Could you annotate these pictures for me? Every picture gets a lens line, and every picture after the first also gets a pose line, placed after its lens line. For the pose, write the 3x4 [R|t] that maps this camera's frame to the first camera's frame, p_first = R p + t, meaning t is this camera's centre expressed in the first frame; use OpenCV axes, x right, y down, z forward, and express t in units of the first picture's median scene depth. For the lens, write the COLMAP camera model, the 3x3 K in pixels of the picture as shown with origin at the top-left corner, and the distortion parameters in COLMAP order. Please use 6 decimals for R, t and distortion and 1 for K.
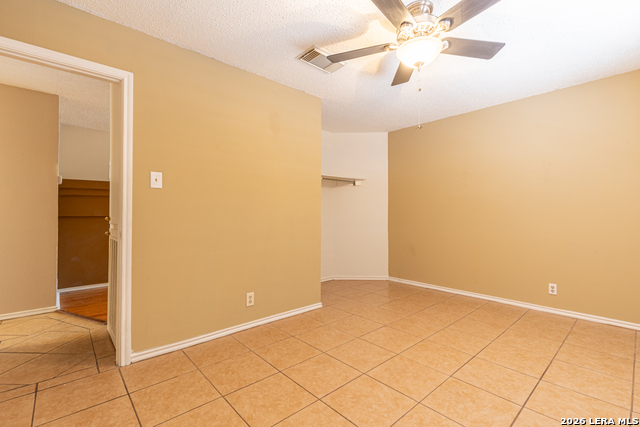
lens RADIAL K [[287.6, 0, 323.8], [0, 287.6, 213.9], [0, 0, 1]] dist [0.005853, -0.002274]
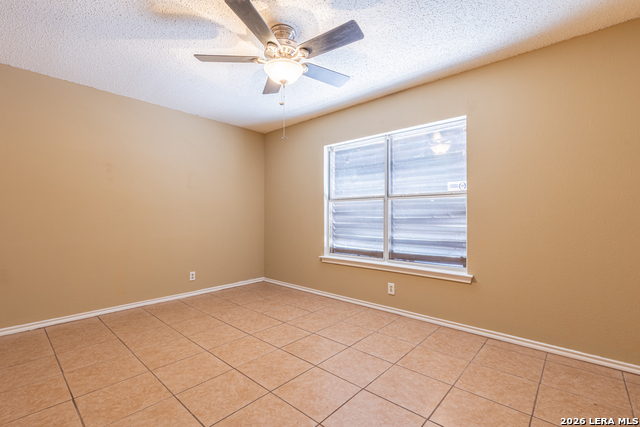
lens RADIAL K [[287.6, 0, 323.0], [0, 287.6, 214.5], [0, 0, 1]] dist [0.005853, -0.002274]
pose [[-0.106977, 0.002910, 0.994257, -0.600428], [-0.004810, 0.999982, -0.003444, 0.001319], [-0.994250, -0.005151, -0.106961, 0.723112]]
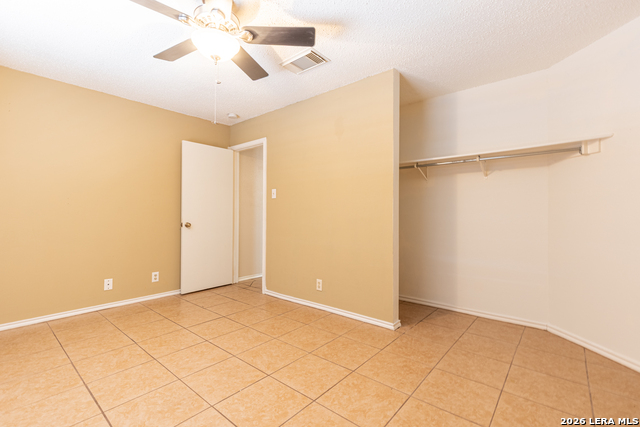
lens RADIAL K [[287.6, 0, 320.6], [0, 287.6, 213.2], [0, 0, 1]] dist [0.005853, -0.002274]
pose [[0.130771, -0.003676, -0.991406, 1.001950], [0.002359, 0.999991, -0.003397, 0.003945], [0.991410, -0.001894, 0.130779, 0.918119]]
